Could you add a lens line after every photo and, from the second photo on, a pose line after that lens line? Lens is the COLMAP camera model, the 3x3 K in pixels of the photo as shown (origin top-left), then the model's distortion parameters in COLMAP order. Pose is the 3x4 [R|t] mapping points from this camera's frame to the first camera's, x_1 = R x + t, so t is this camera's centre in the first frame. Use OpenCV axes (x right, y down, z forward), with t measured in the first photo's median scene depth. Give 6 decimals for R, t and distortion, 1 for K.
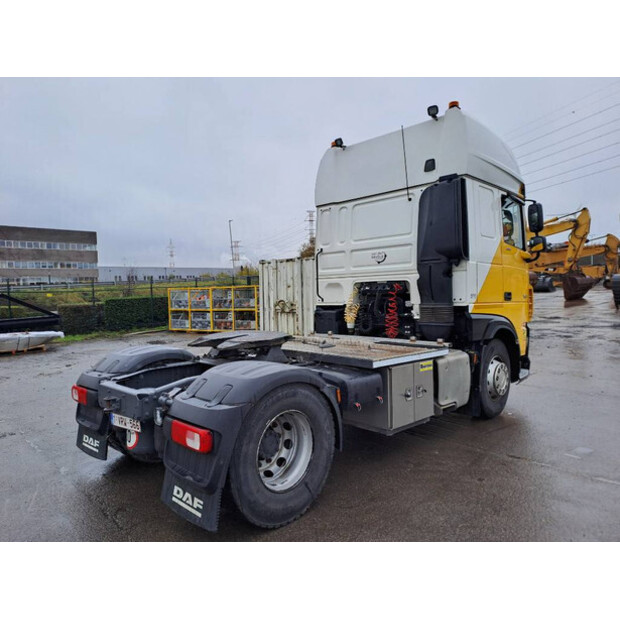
lens RADIAL K [[456.4, 0, 294.5], [0, 456.4, 297.3], [0, 0, 1]] dist [0.068402, -0.002363]
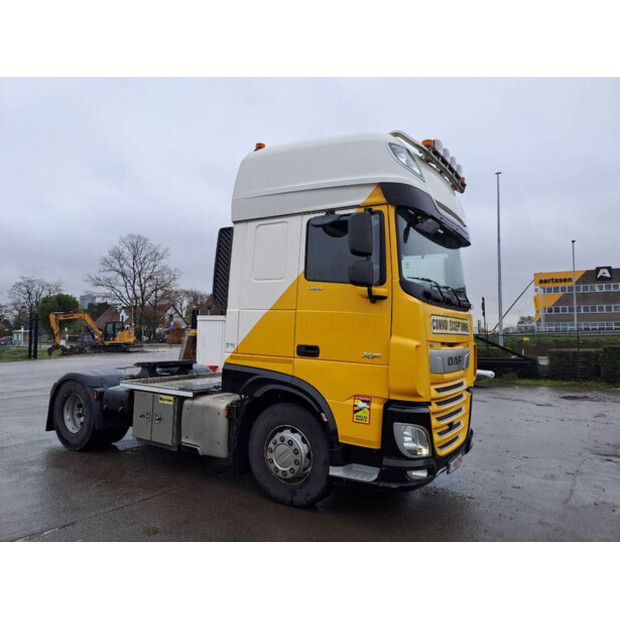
lens RADIAL K [[456.4, 0, 294.5], [0, 456.4, 297.3], [0, 0, 1]] dist [0.068402, -0.002363]
pose [[0.200951, -0.055621, -0.978021, 1.338588], [-0.033203, 0.997426, -0.063546, -0.045590], [0.979039, 0.045243, 0.198587, 0.932340]]
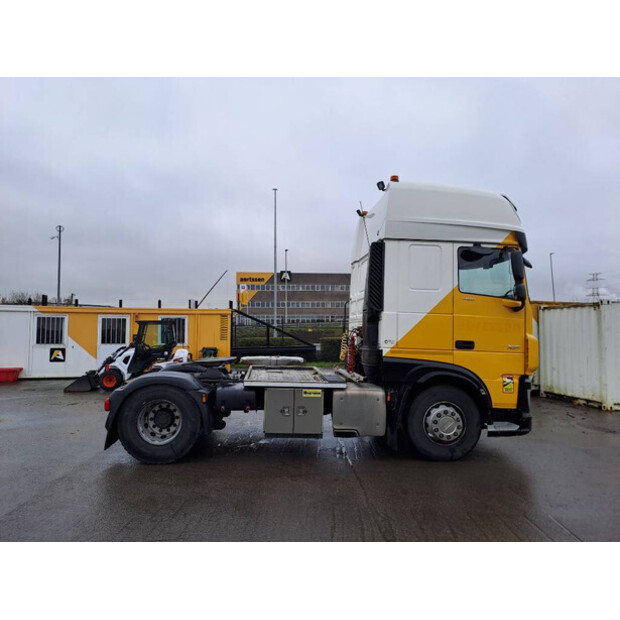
lens RADIAL K [[456.4, 0, 294.5], [0, 456.4, 297.3], [0, 0, 1]] dist [0.068402, -0.002363]
pose [[0.757291, -0.016743, -0.652863, 0.949779], [-0.035511, 0.997137, -0.066763, -0.028333], [0.652112, 0.073742, 0.754528, -0.023070]]
